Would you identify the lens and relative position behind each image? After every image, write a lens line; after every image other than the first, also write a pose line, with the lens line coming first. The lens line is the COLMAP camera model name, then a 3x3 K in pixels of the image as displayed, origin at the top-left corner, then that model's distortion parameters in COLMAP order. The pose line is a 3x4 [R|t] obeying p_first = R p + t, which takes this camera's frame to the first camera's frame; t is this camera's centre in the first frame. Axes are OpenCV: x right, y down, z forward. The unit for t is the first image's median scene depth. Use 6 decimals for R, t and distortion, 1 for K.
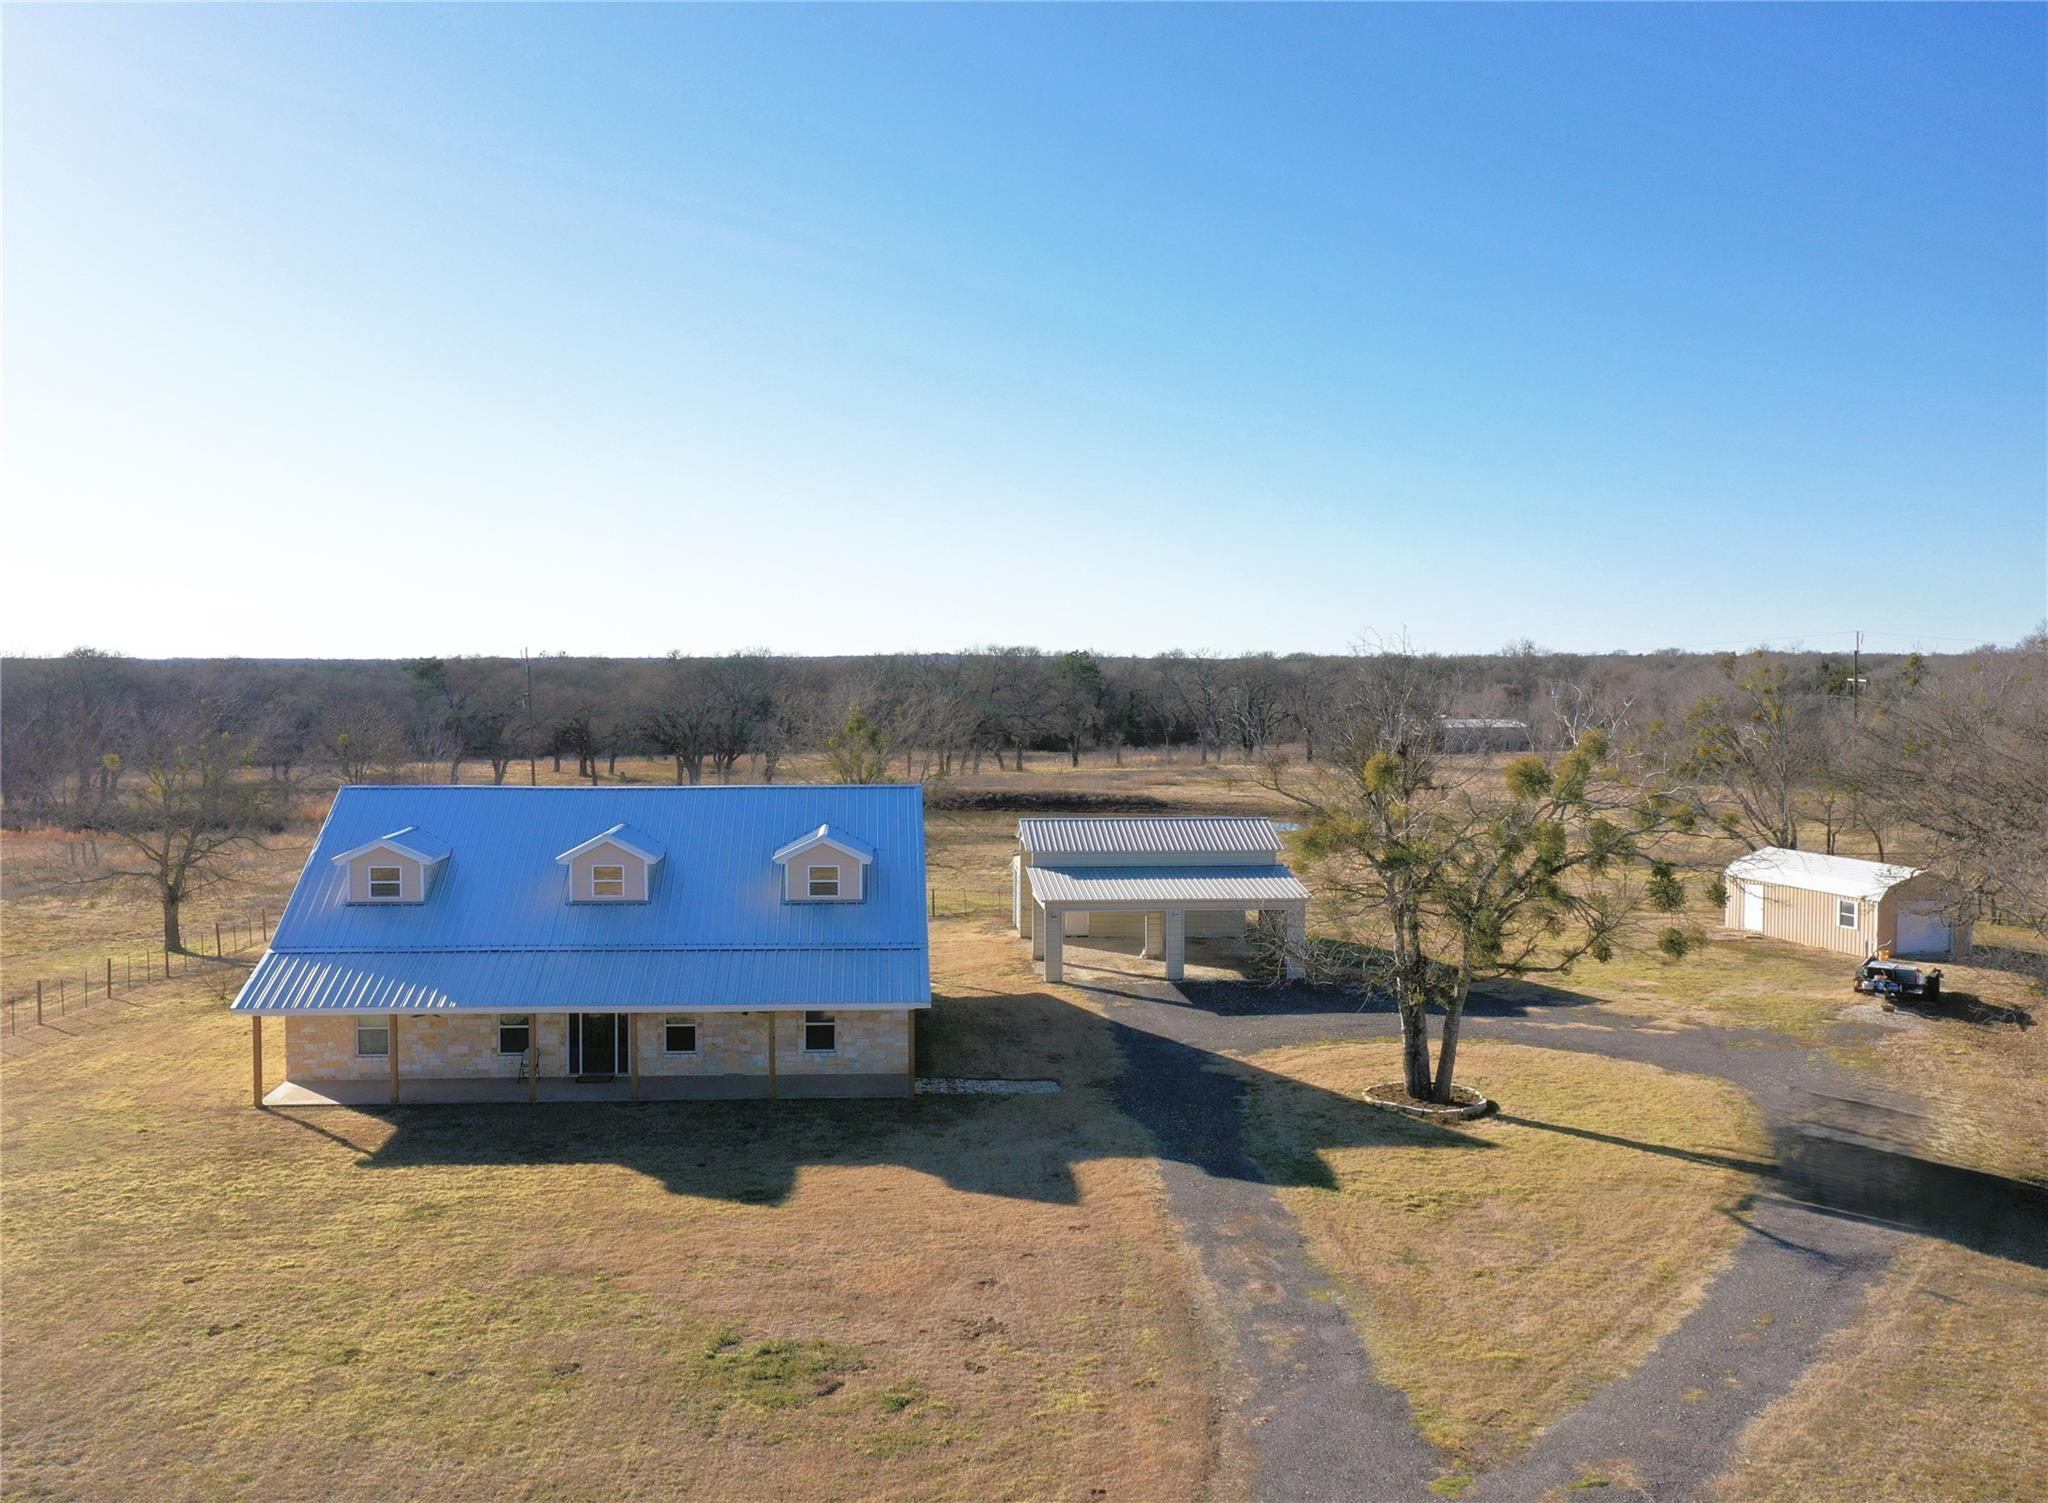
lens RADIAL K [[1792.5, 0, 973.7], [0, 1792.5, 734.7], [0, 0, 1]] dist [0.008938, 0.013894]
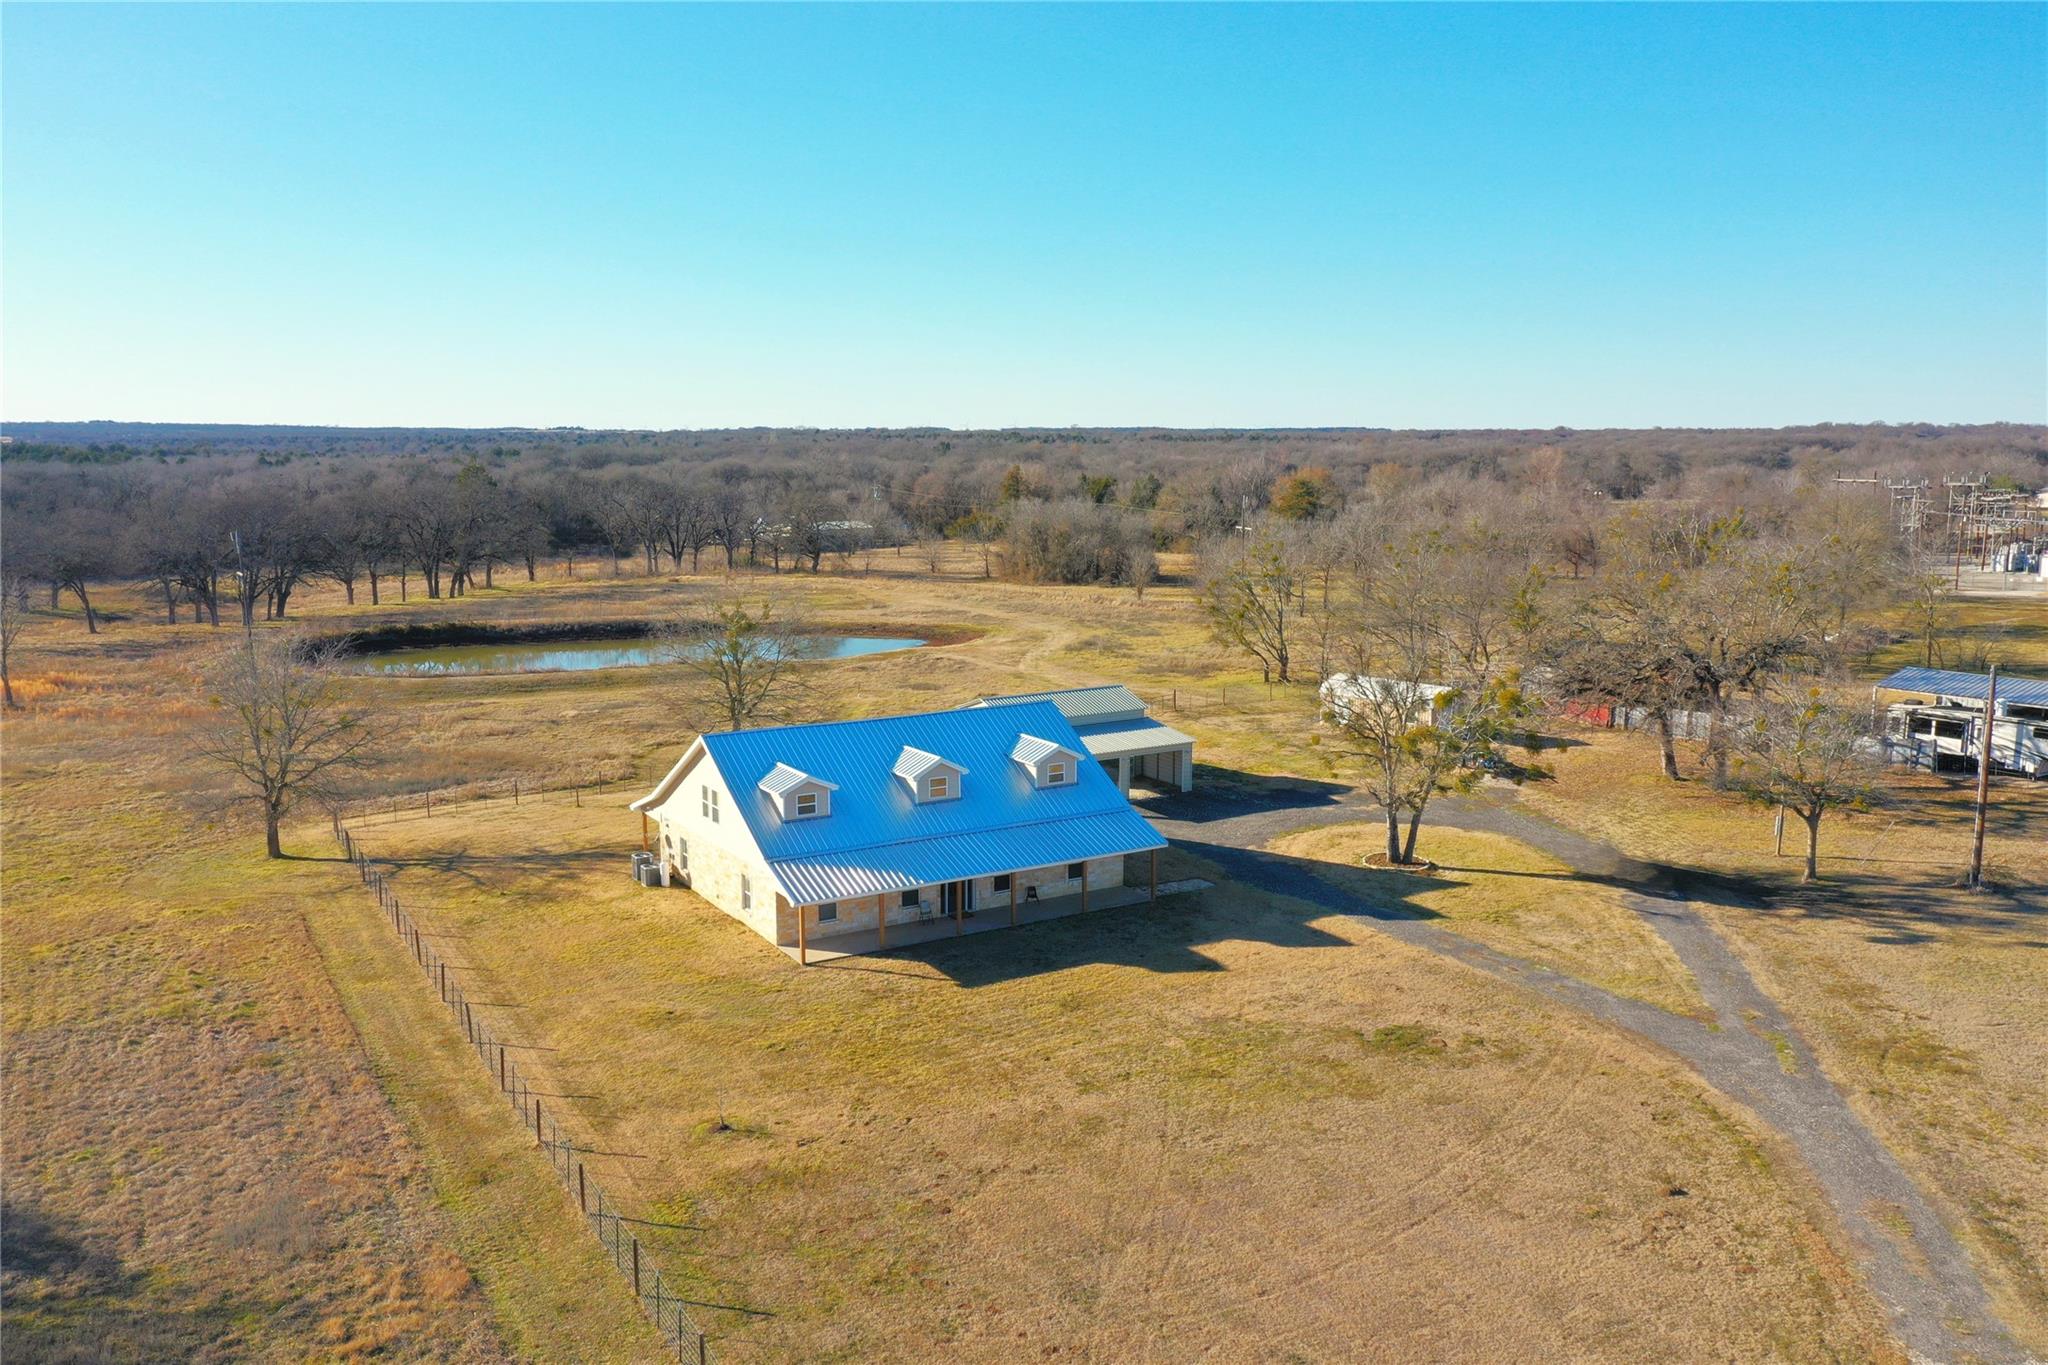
lens RADIAL K [[1625.6, 0, 1026.7], [0, 1625.6, 690.3], [0, 0, 1]] dist [0.024822, -0.001923]
pose [[0.879427, -0.076112, 0.469910, -0.893812], [0.019349, 0.992035, 0.124470, -0.196571], [-0.475640, -0.100370, 0.873895, -0.274761]]
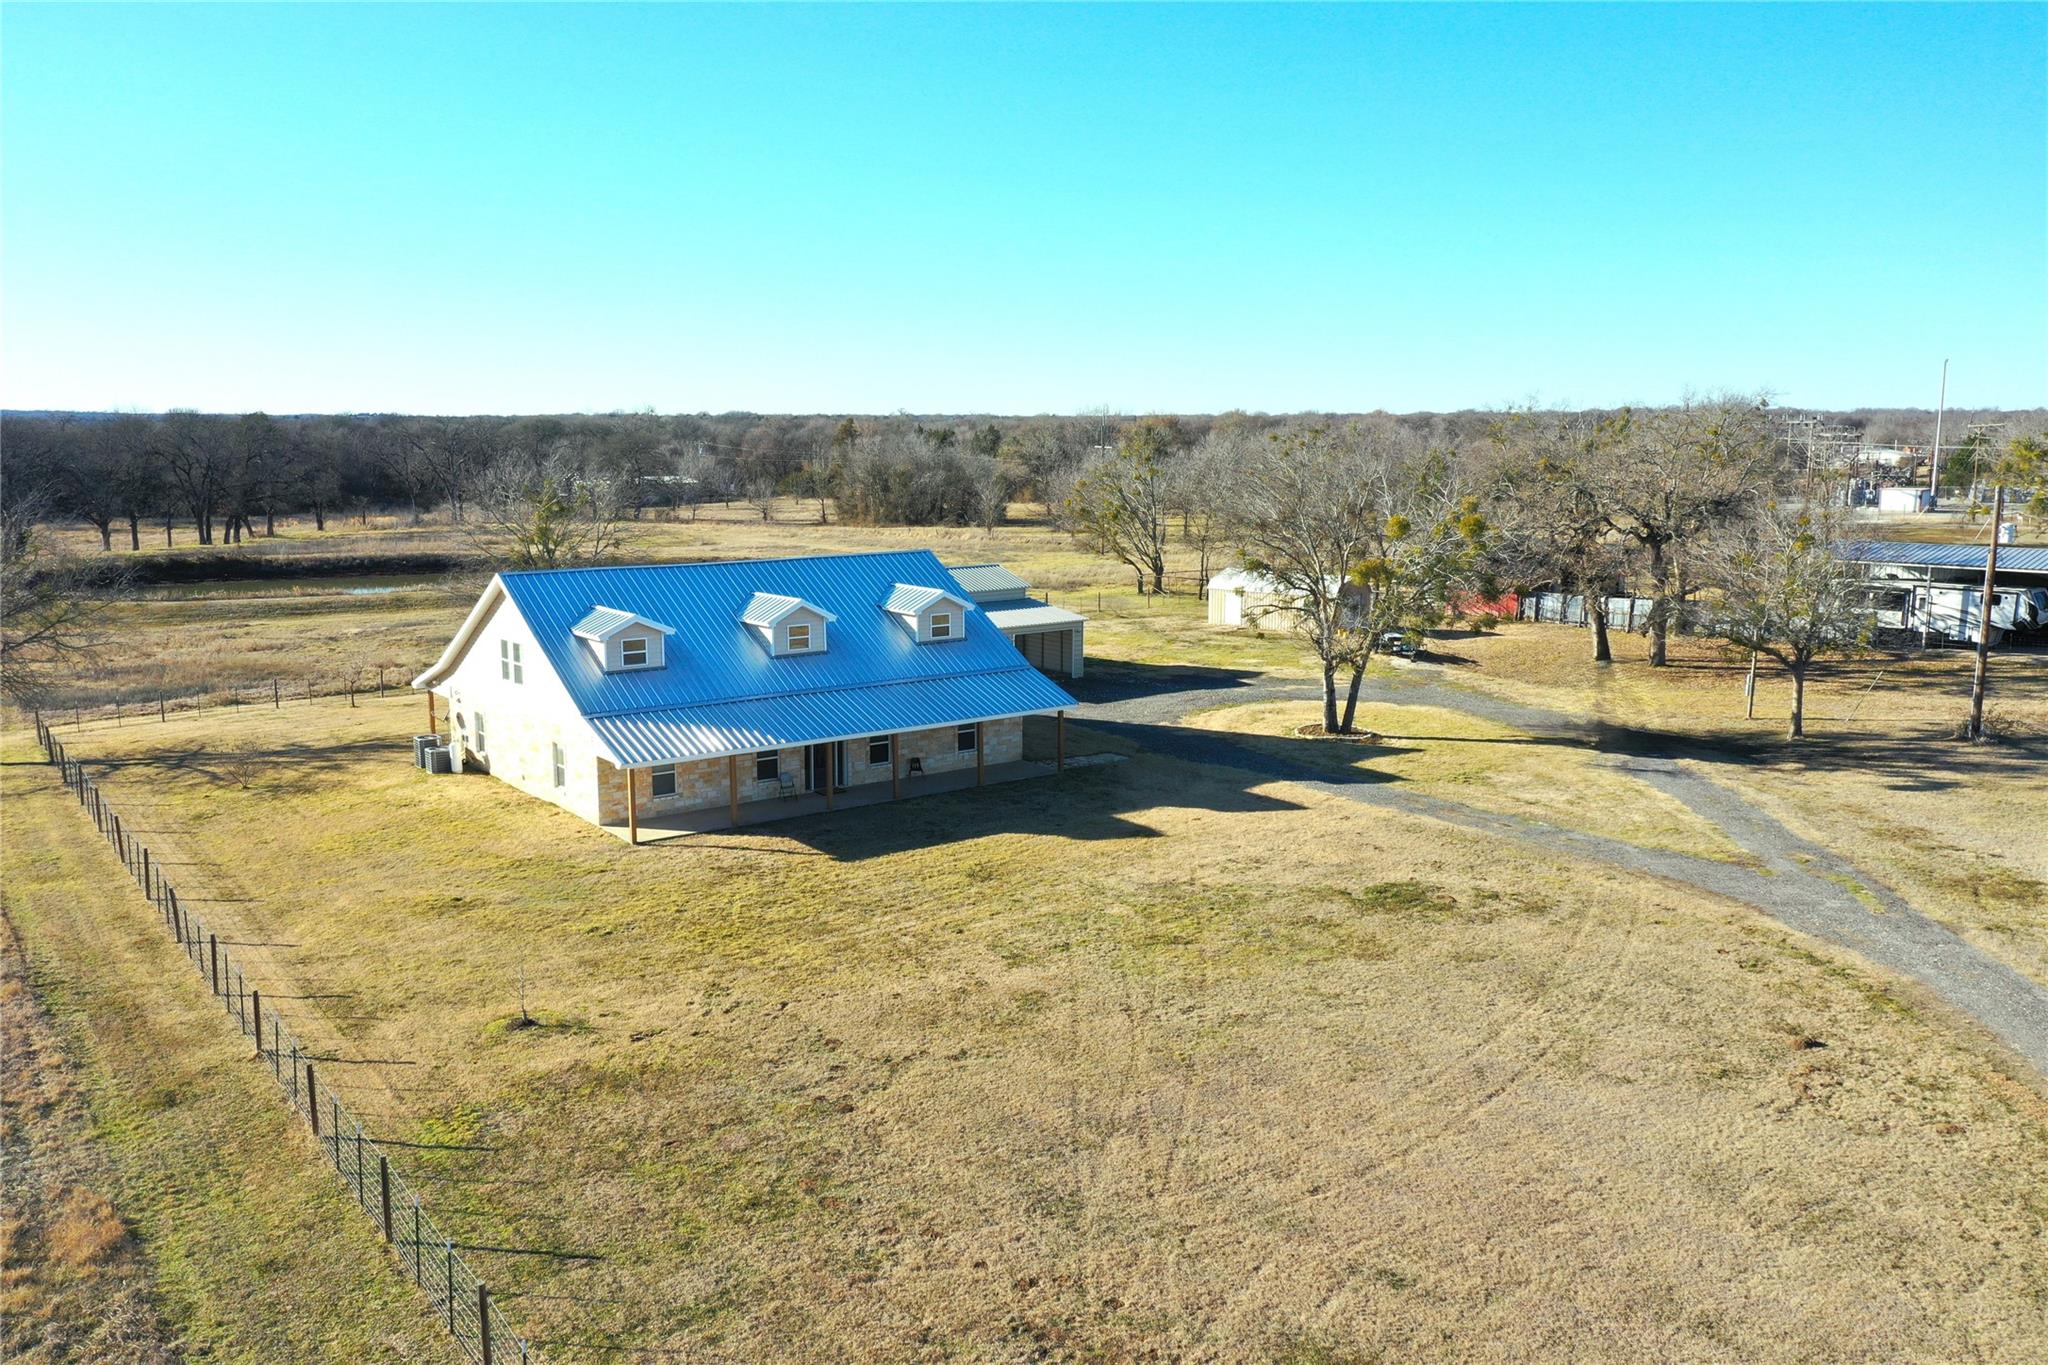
lens RADIAL K [[1625.6, 0, 1025.3], [0, 1625.6, 682.3], [0, 0, 1]] dist [0.024822, -0.001923]
pose [[0.824562, -0.090400, 0.558503, -0.808829], [0.022492, 0.991610, 0.127297, -0.031983], [-0.565324, -0.092402, 0.819677, -0.022153]]
